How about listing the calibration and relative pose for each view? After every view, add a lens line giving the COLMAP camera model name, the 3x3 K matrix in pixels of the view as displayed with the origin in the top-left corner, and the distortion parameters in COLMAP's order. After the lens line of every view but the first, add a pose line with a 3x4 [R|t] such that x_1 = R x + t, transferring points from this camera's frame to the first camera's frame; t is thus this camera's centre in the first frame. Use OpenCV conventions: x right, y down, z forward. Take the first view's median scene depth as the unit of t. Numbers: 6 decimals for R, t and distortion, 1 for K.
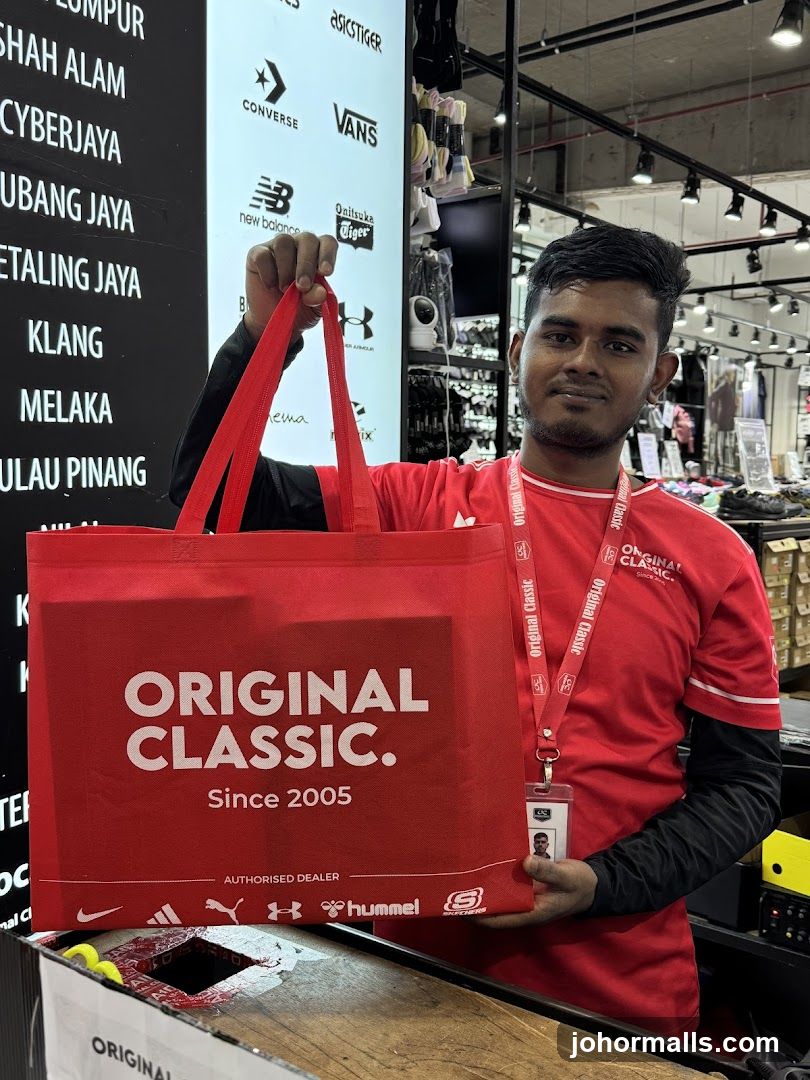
lens RADIAL K [[1103.7, 0, 410.3], [0, 1103.7, 542.0], [0, 0, 1]] dist [0.084775, -0.157373]
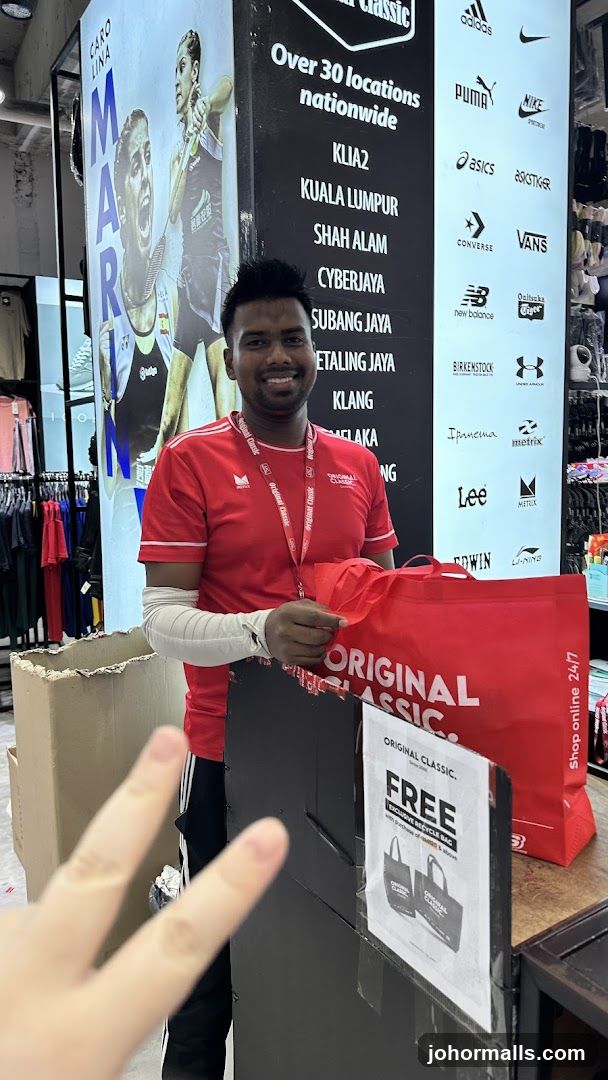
lens RADIAL K [[777.5, 0, 304.0], [0, 777.5, 540.0], [0, 0, 1]] dist [0.107591, -0.214611]
pose [[0.937946, 0.007071, -0.346710, 0.045352], [0.008421, 0.999033, 0.043157, -0.013952], [0.346680, -0.043398, 0.936979, -0.187472]]
